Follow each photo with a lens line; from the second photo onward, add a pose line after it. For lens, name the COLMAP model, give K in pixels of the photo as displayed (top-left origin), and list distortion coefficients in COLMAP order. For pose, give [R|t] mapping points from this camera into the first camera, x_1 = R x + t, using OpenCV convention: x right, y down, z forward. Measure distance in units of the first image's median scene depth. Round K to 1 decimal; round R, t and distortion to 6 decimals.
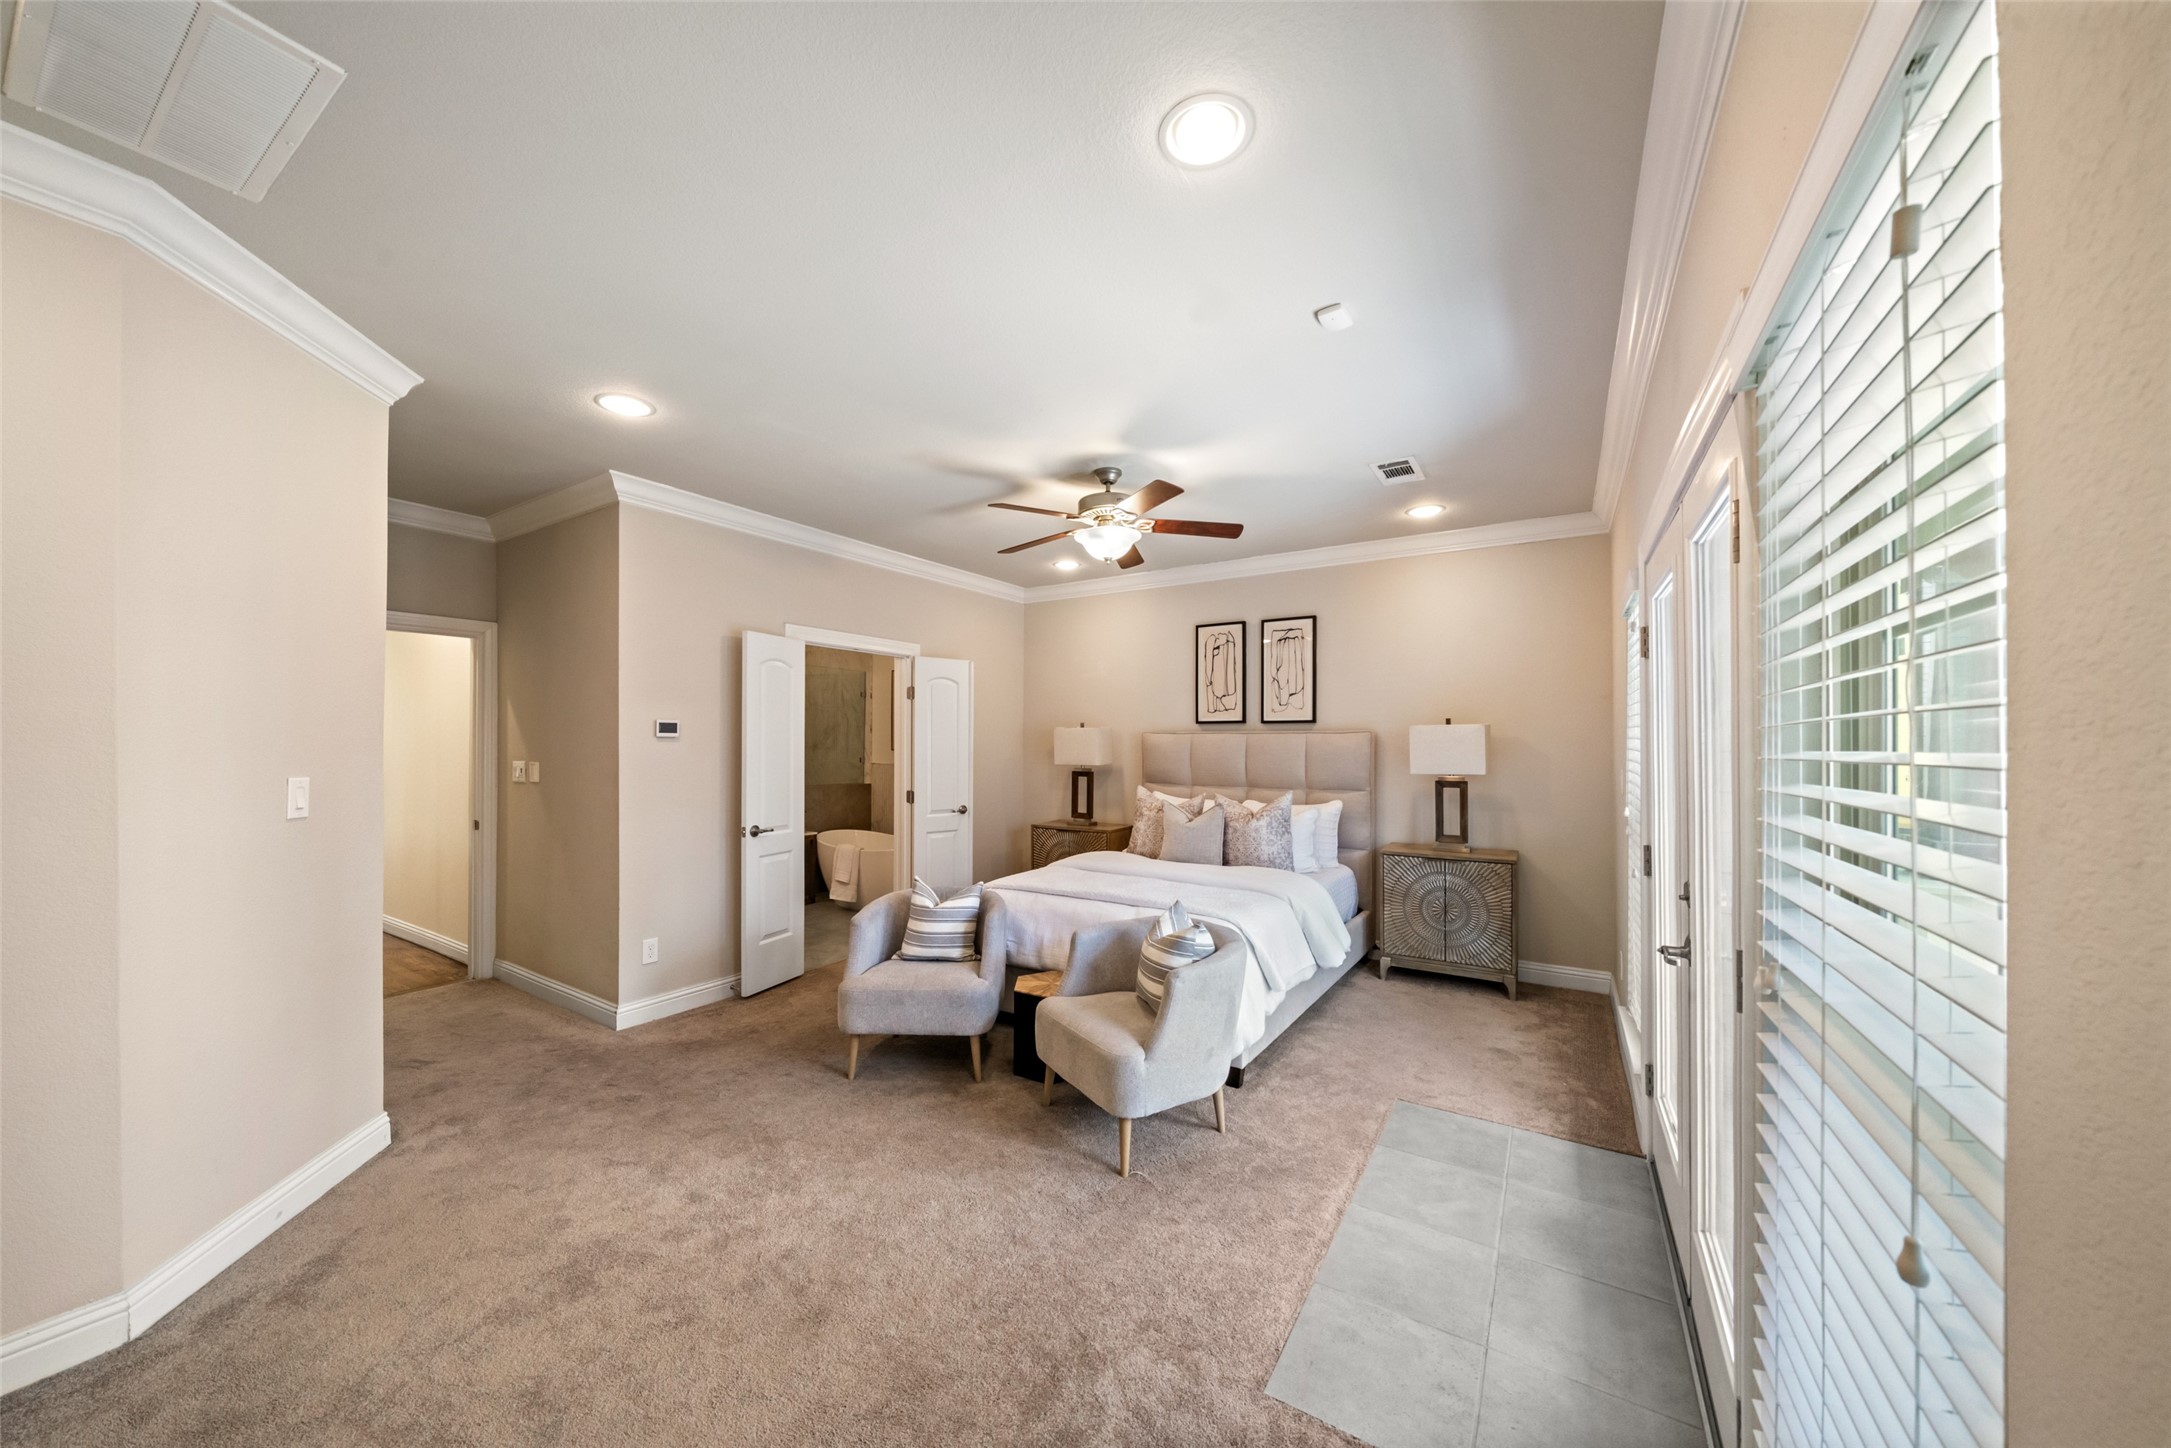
lens RADIAL K [[755.3, 0, 1087.7], [0, 755.3, 742.4], [0, 0, 1]] dist [-0.000522, -0.000064]
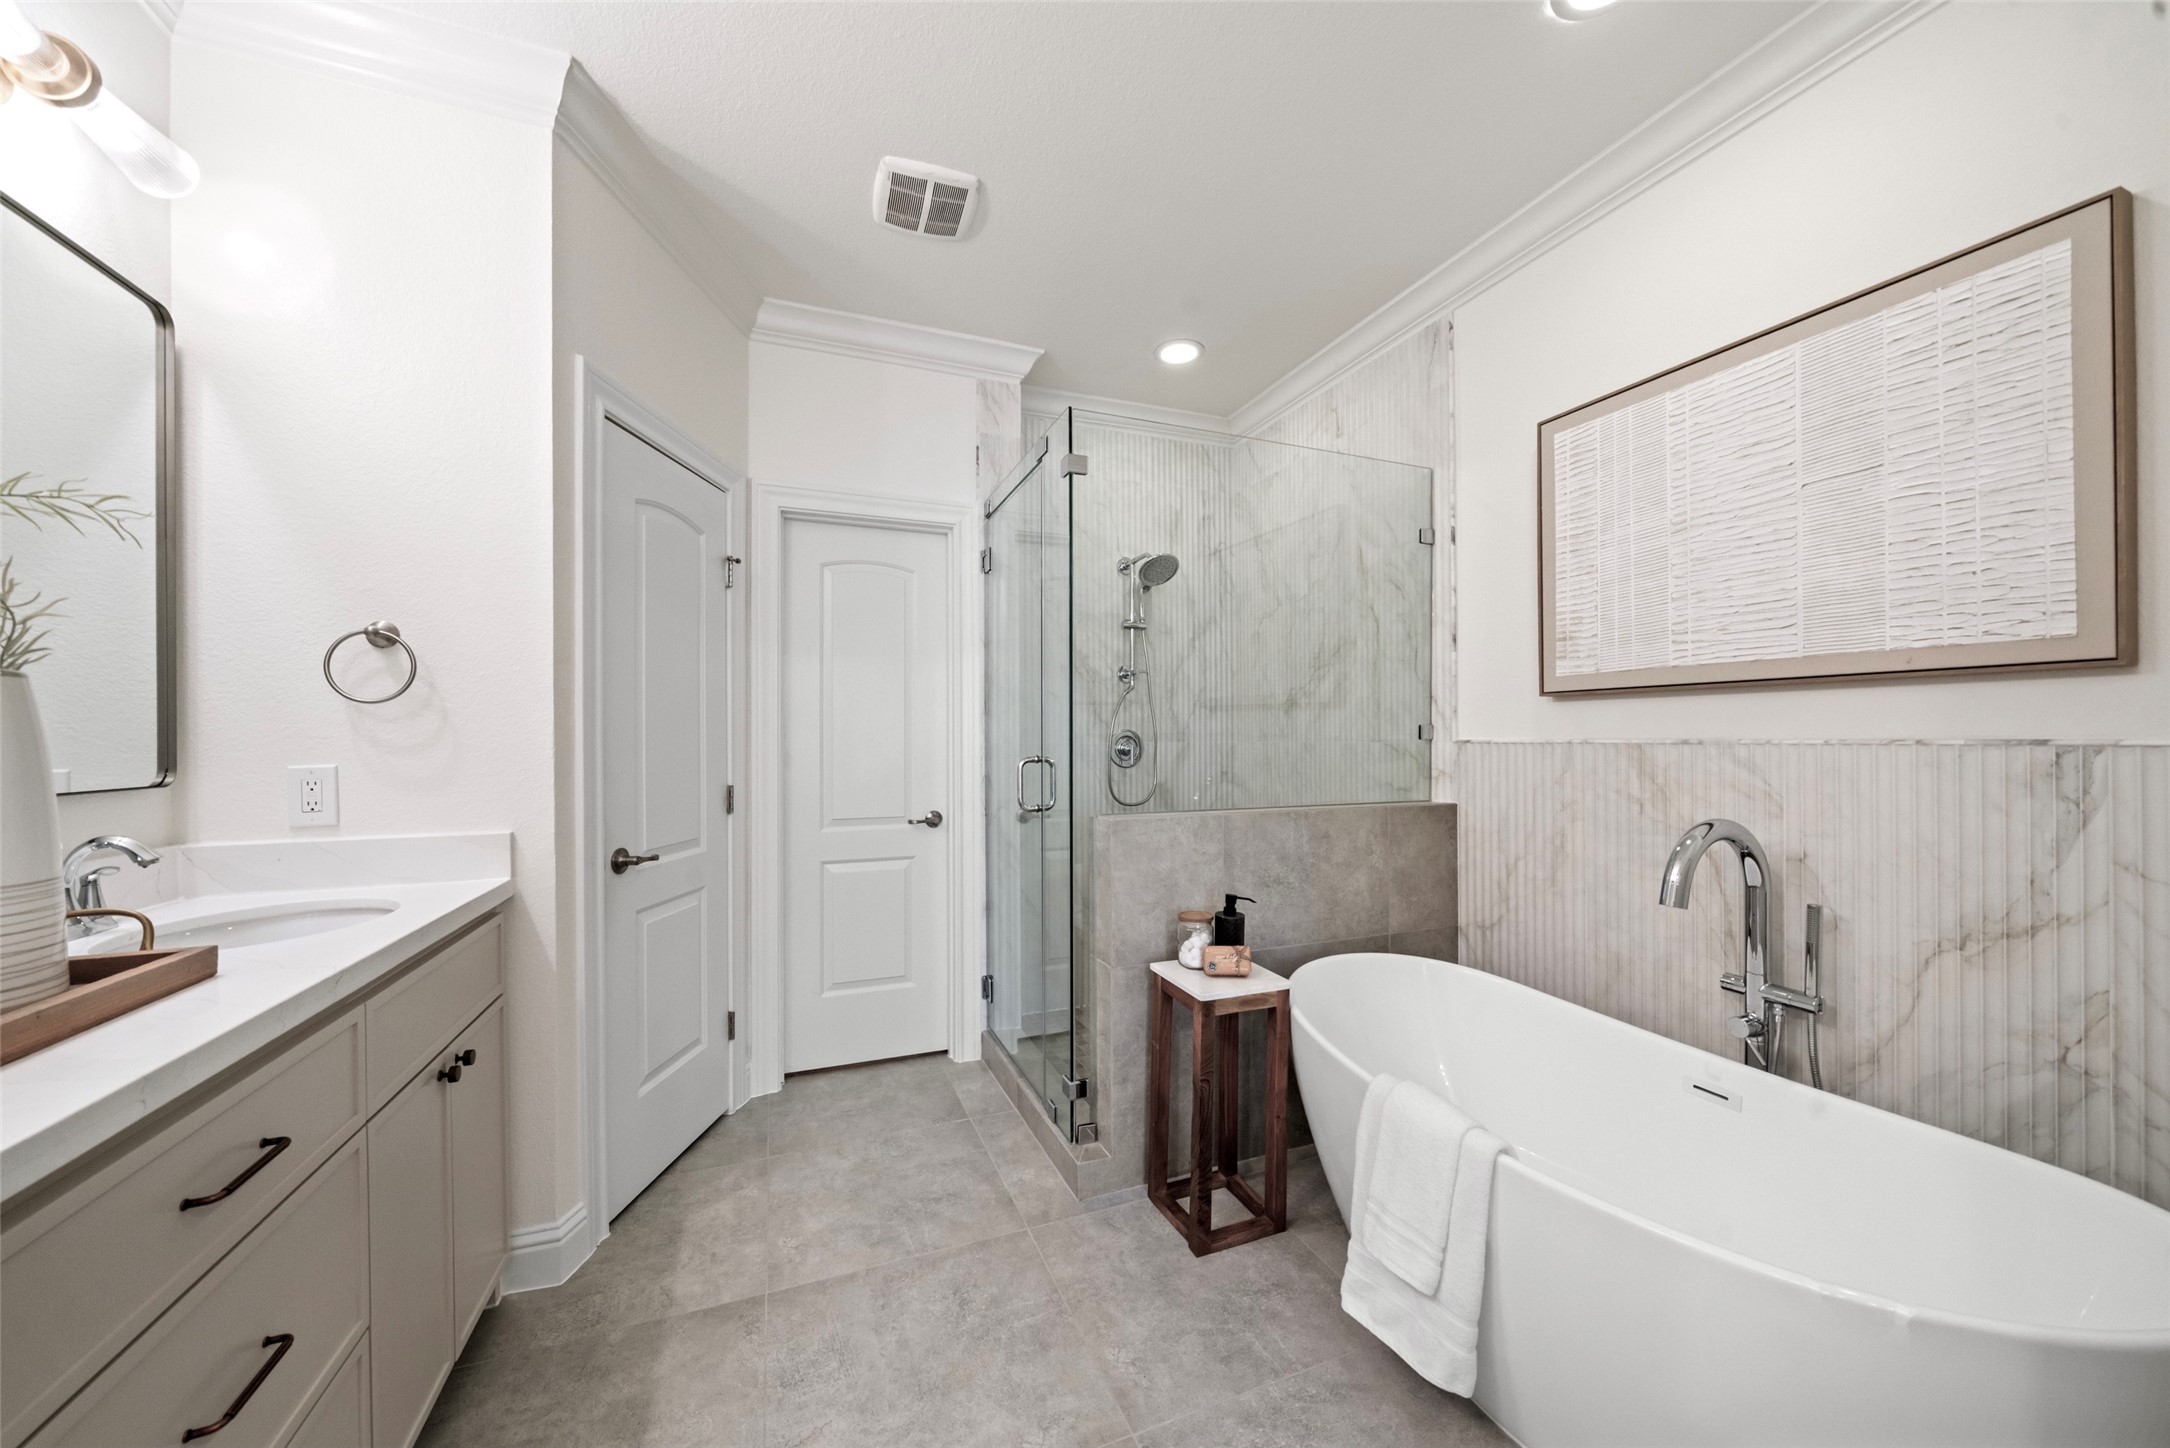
lens RADIAL K [[765.7, 0, 1070.7], [0, 765.7, 726.9], [0, 0, 1]] dist [-0.001594, -0.000212]
pose [[0.801837, -0.010575, -0.597449, -0.317208], [0.006338, 0.999938, -0.009193, 0.032643], [0.597509, 0.003584, 0.801854, 0.905424]]
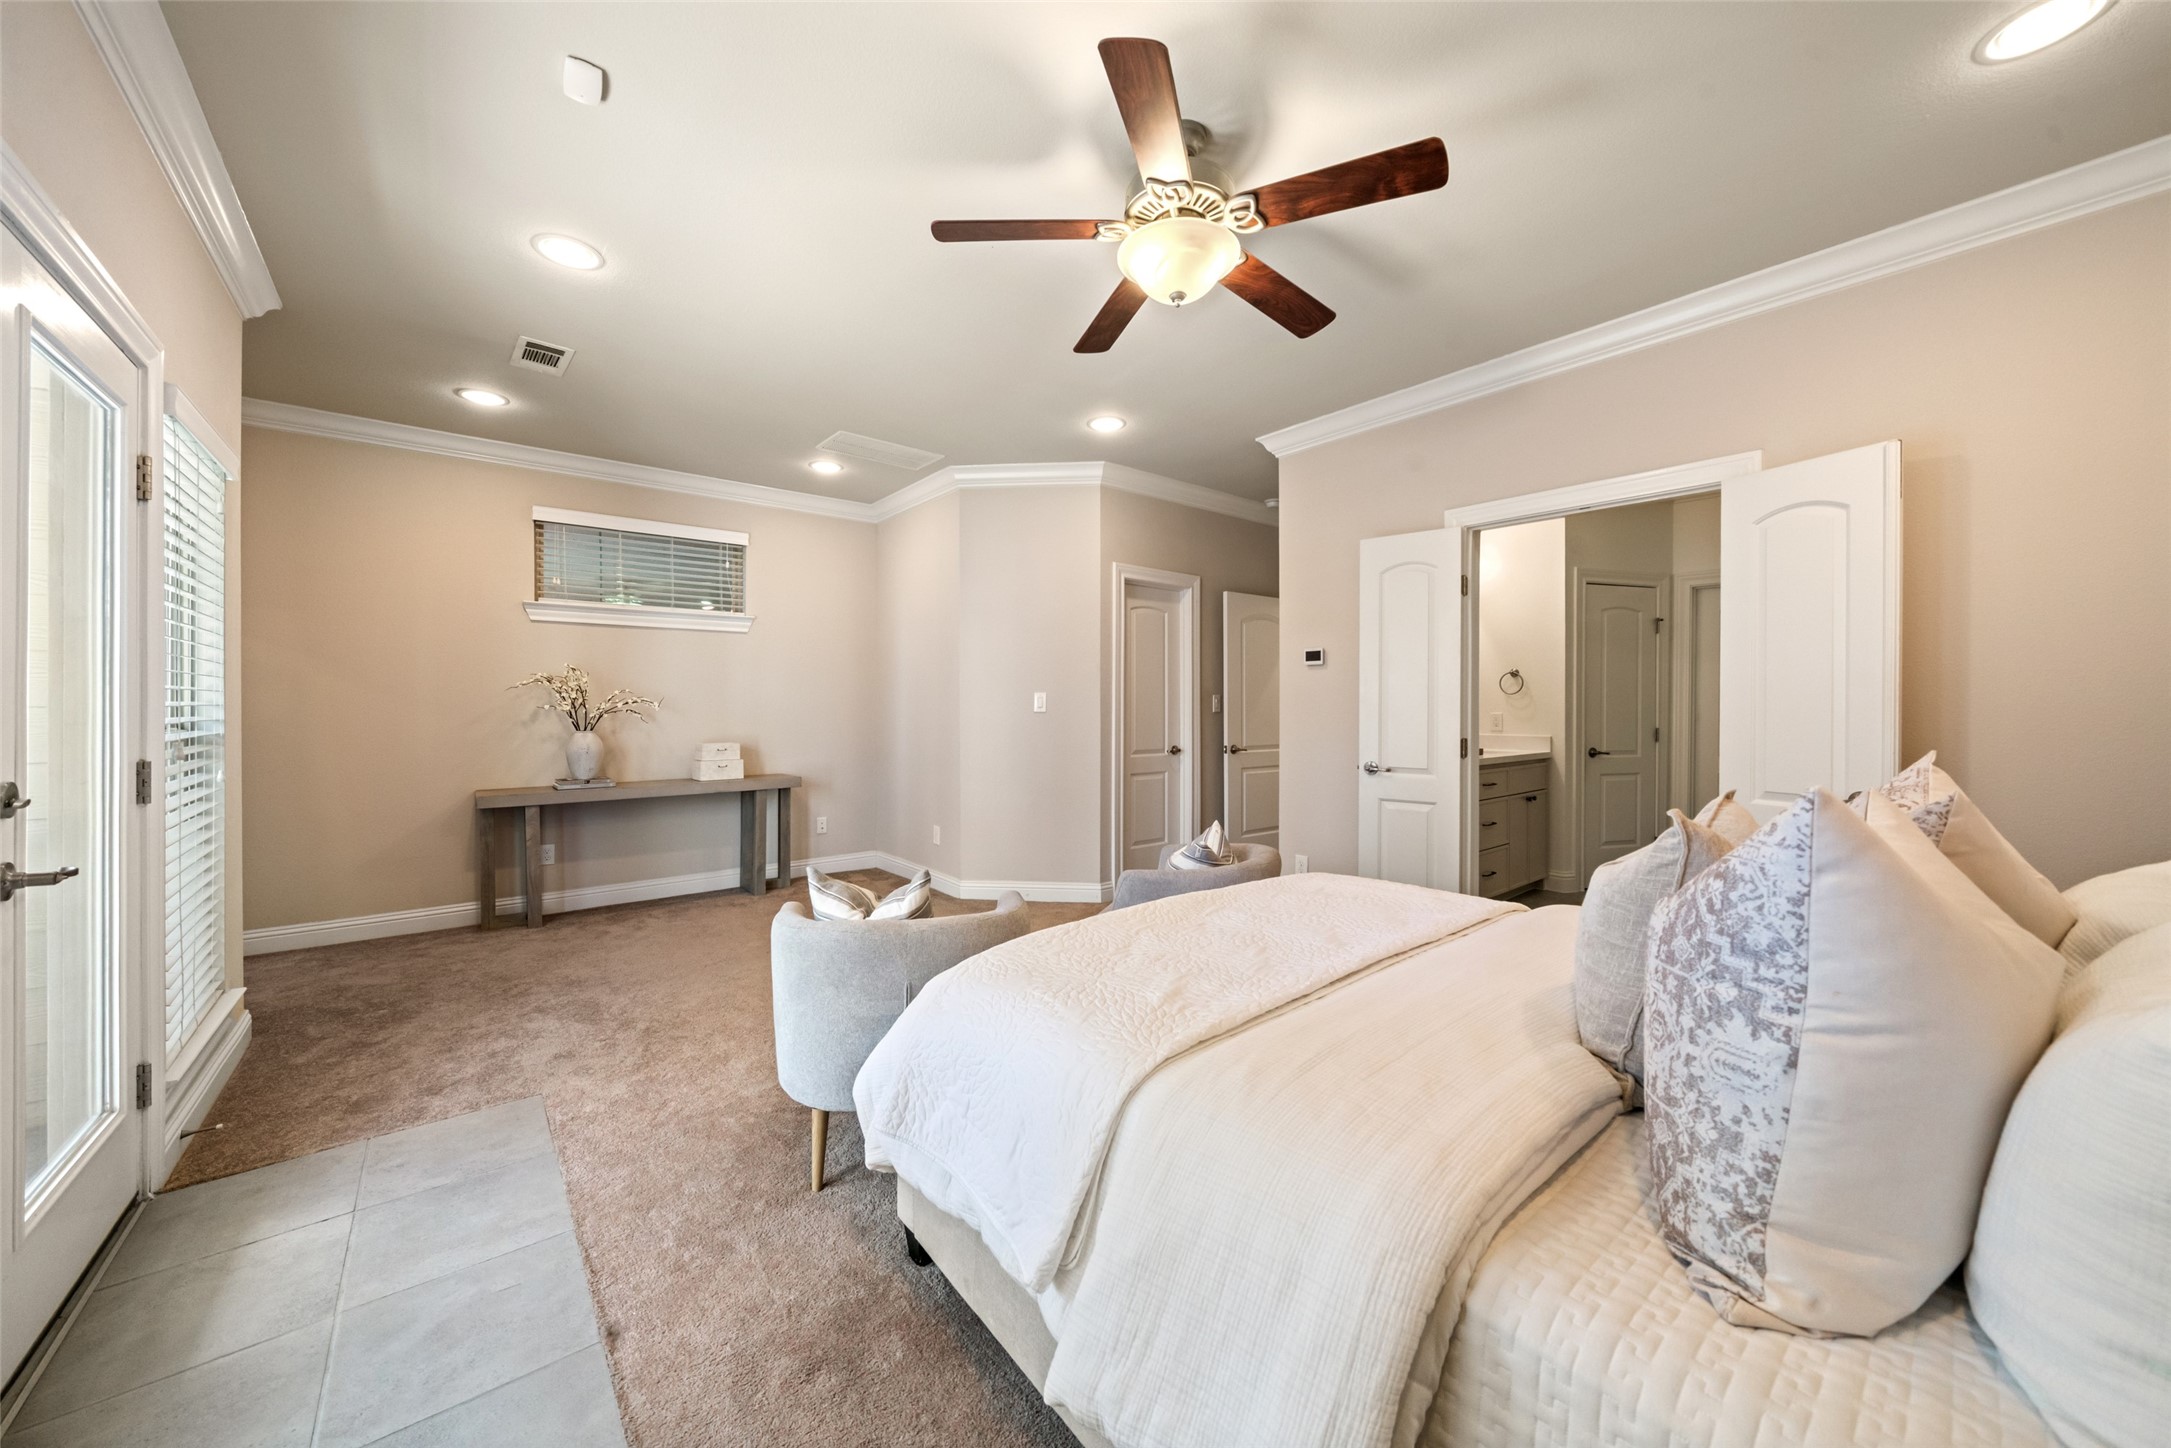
lens RADIAL K [[766.1, 0, 1071.2], [0, 766.1, 726.9], [0, 0, 1]] dist [-0.001594, -0.000212]
pose [[-0.321440, 0.020384, -0.946711, 0.401306], [-0.001600, 0.999755, 0.022069, 0.040812], [0.946929, 0.008609, -0.321329, 0.762250]]
